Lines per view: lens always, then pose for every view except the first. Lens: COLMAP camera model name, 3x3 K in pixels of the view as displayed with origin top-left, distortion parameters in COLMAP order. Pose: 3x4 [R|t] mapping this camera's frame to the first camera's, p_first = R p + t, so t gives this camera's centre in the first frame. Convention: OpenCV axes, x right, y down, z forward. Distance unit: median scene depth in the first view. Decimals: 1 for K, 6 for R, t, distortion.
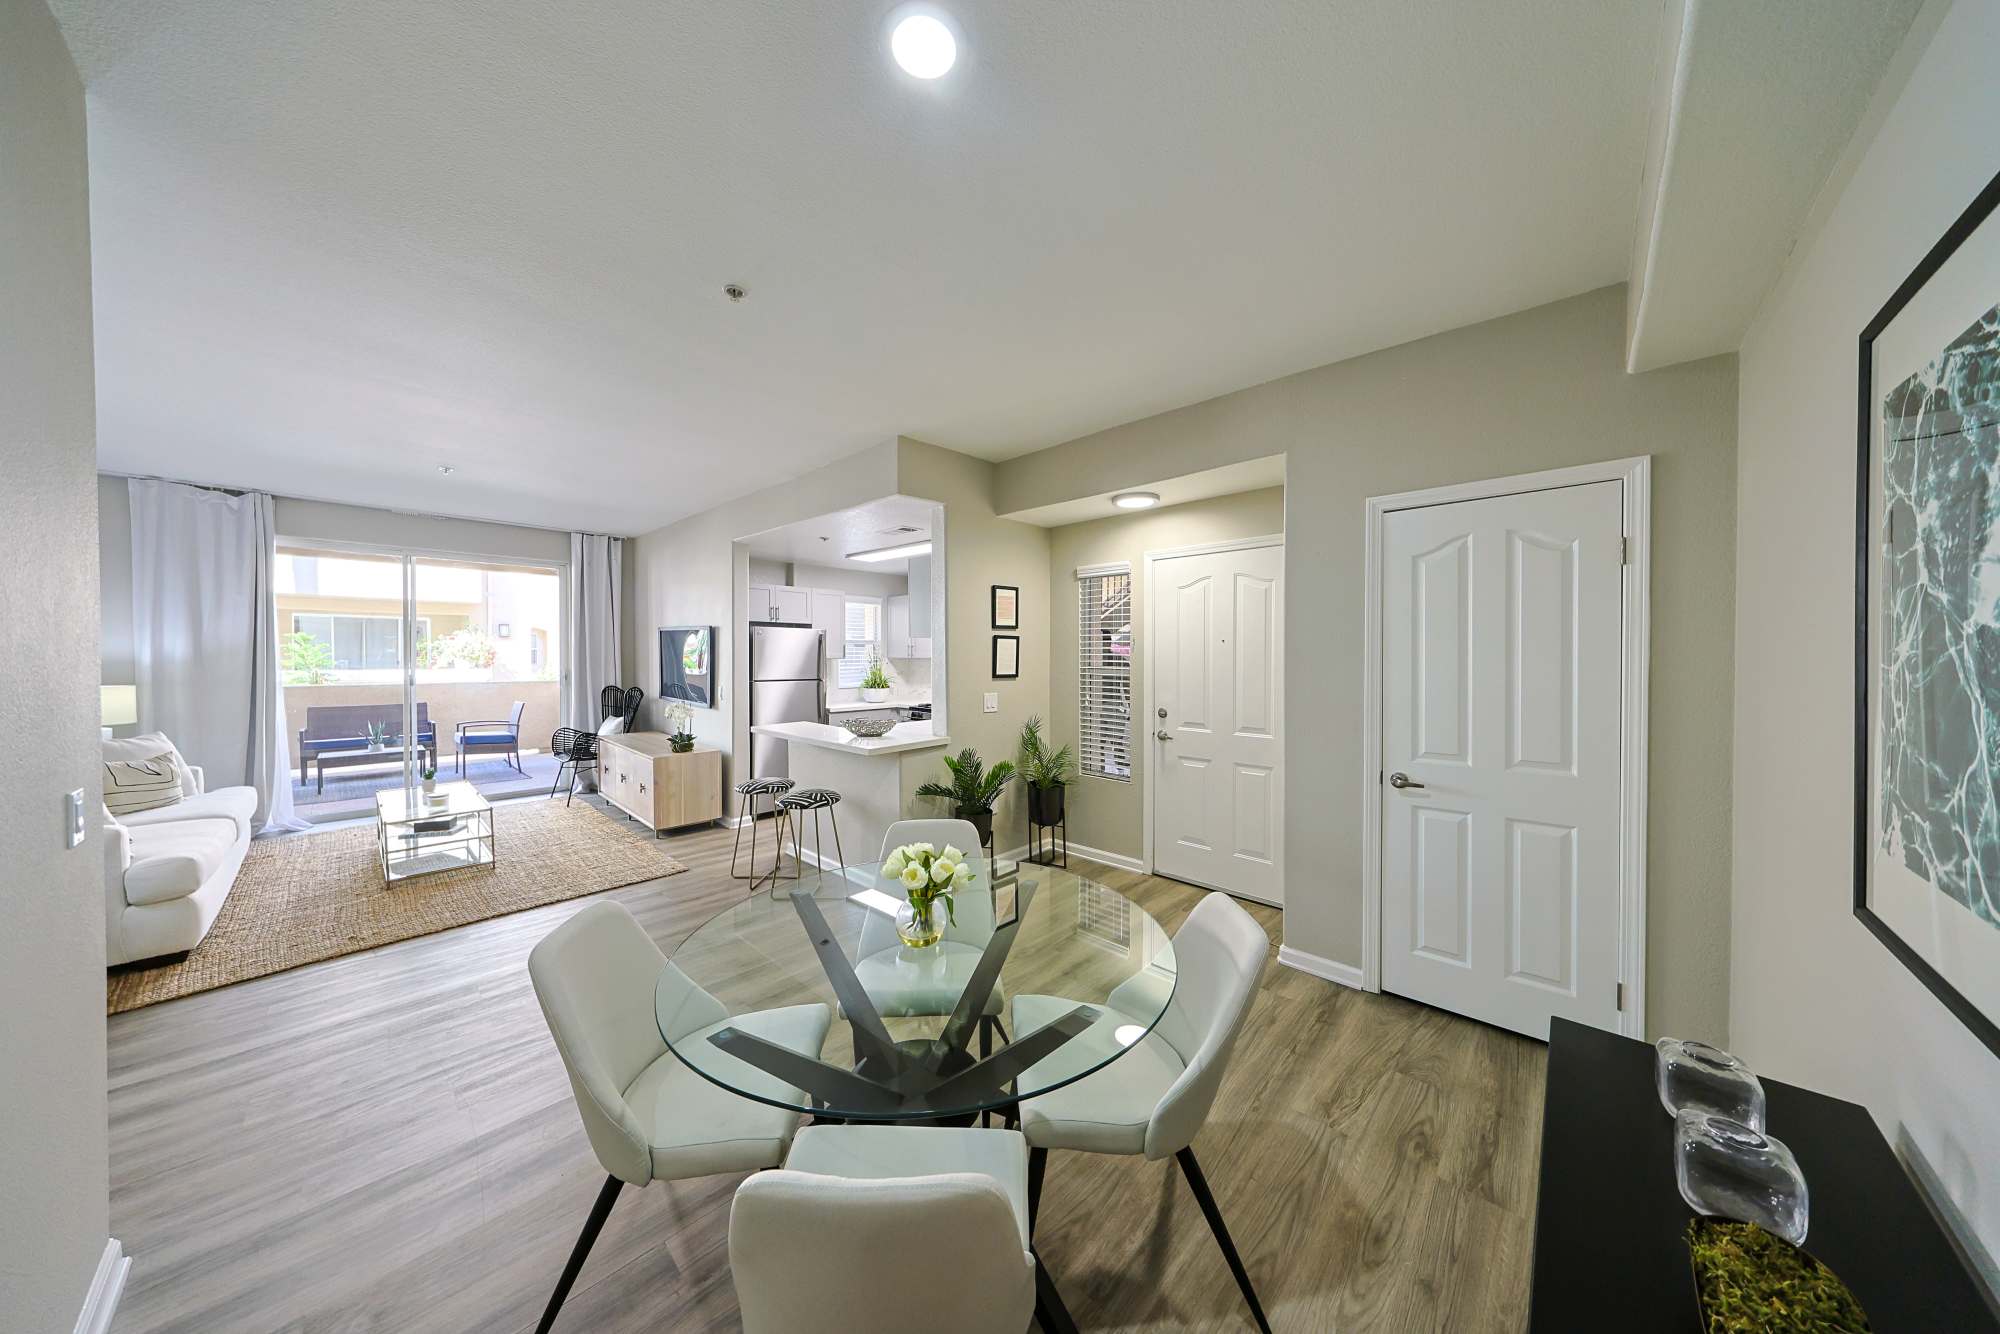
lens RADIAL K [[615.1, 0, 1004.0], [0, 615.1, 666.2], [0, 0, 1]] dist [0.000210, 0.000011]
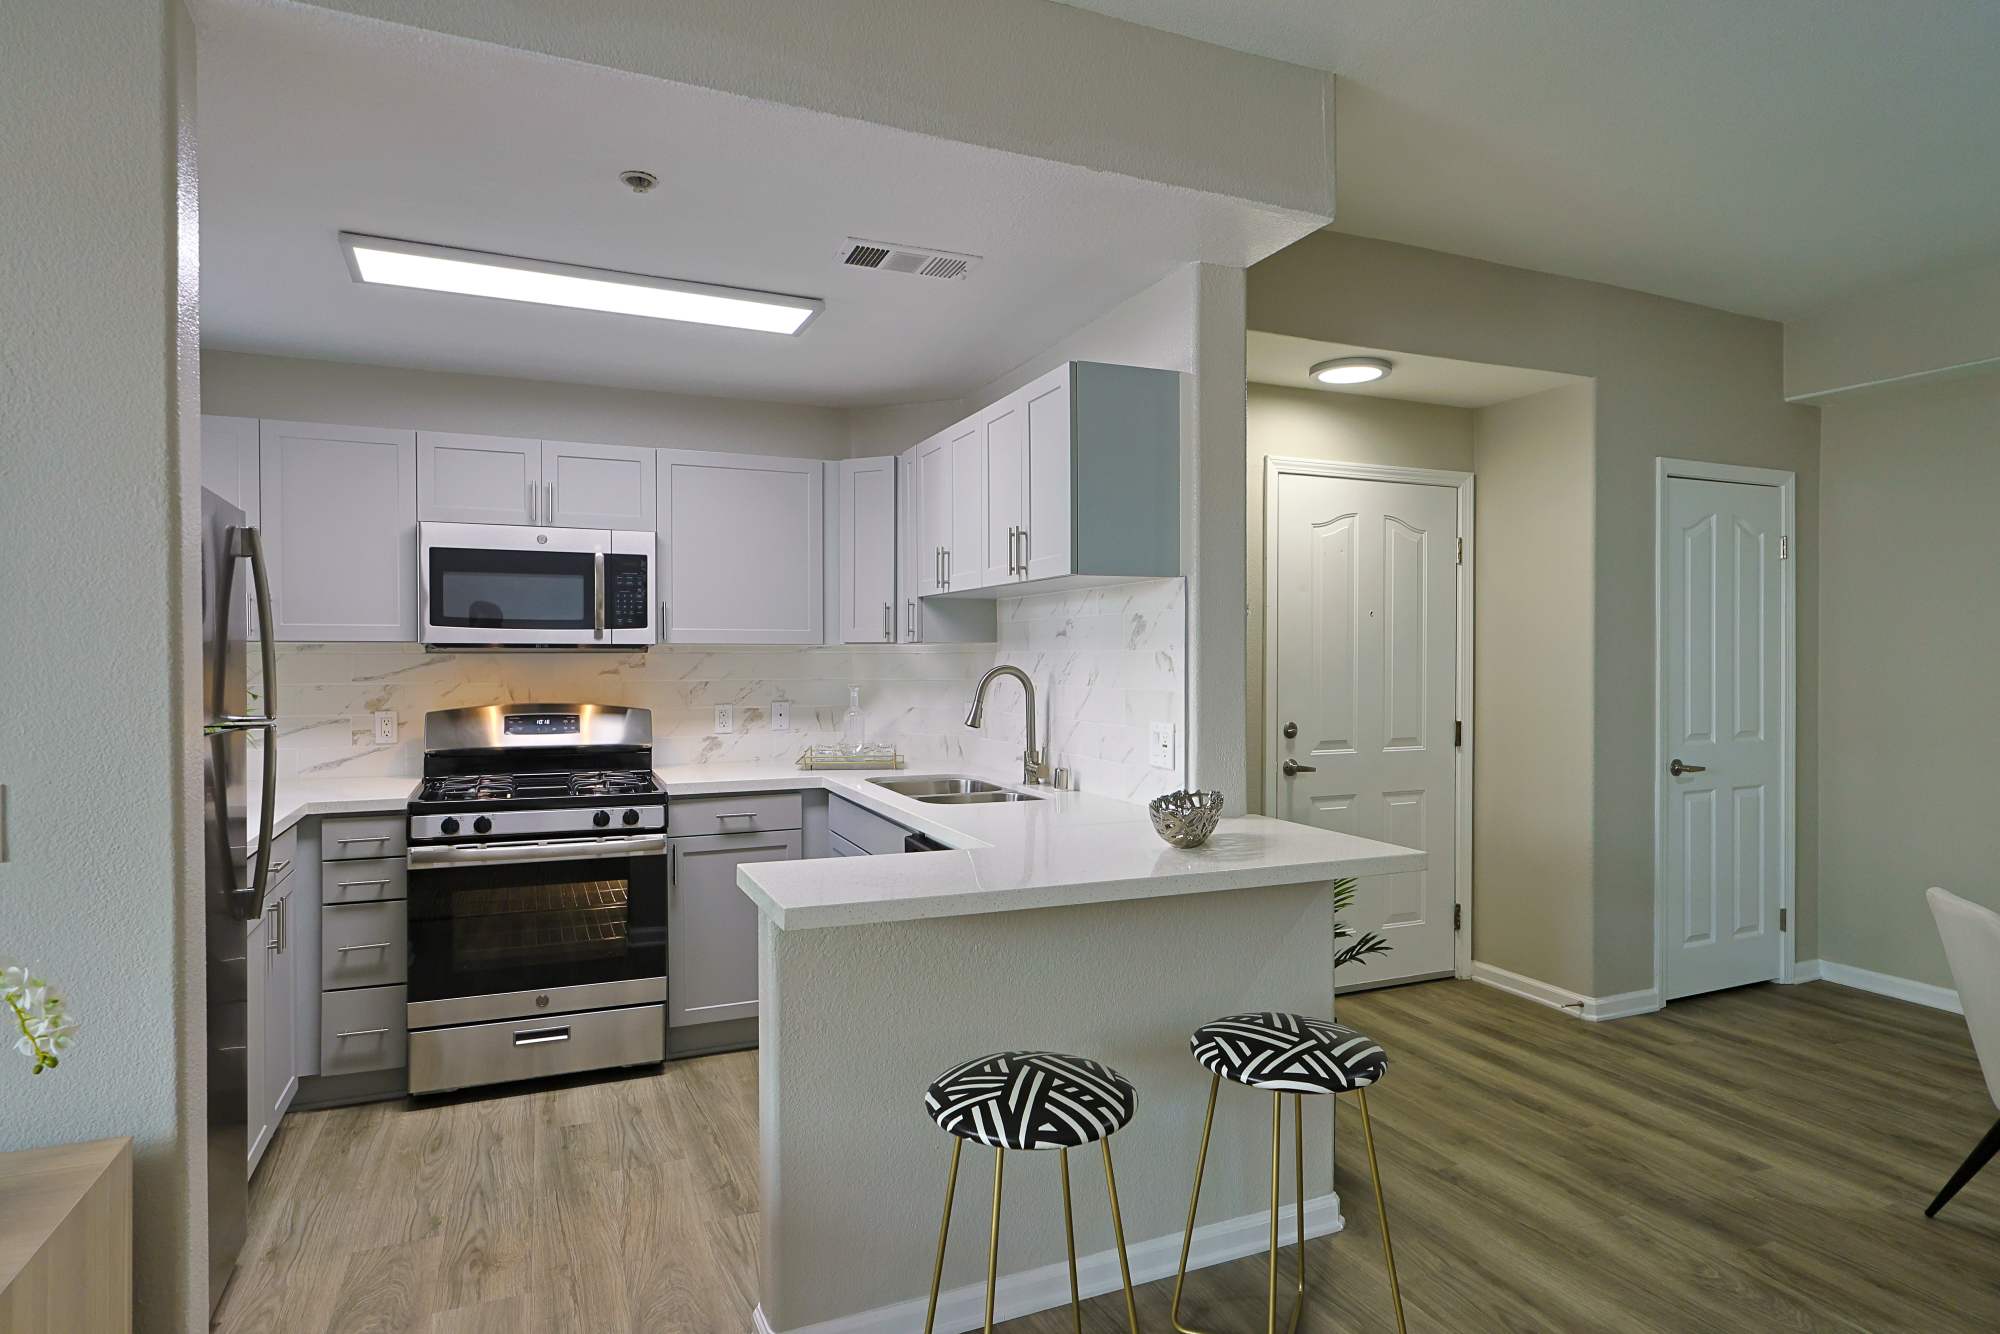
lens RADIAL K [[1087.6, 0, 990.6], [0, 1087.6, 670.0], [0, 0, 1]] dist [-0.001908, -0.001766]
pose [[0.392949, -0.012325, 0.919478, -1.232367], [0.018425, 0.999815, 0.005528, 0.008972], [-0.919376, 0.014770, 0.393103, 1.258814]]
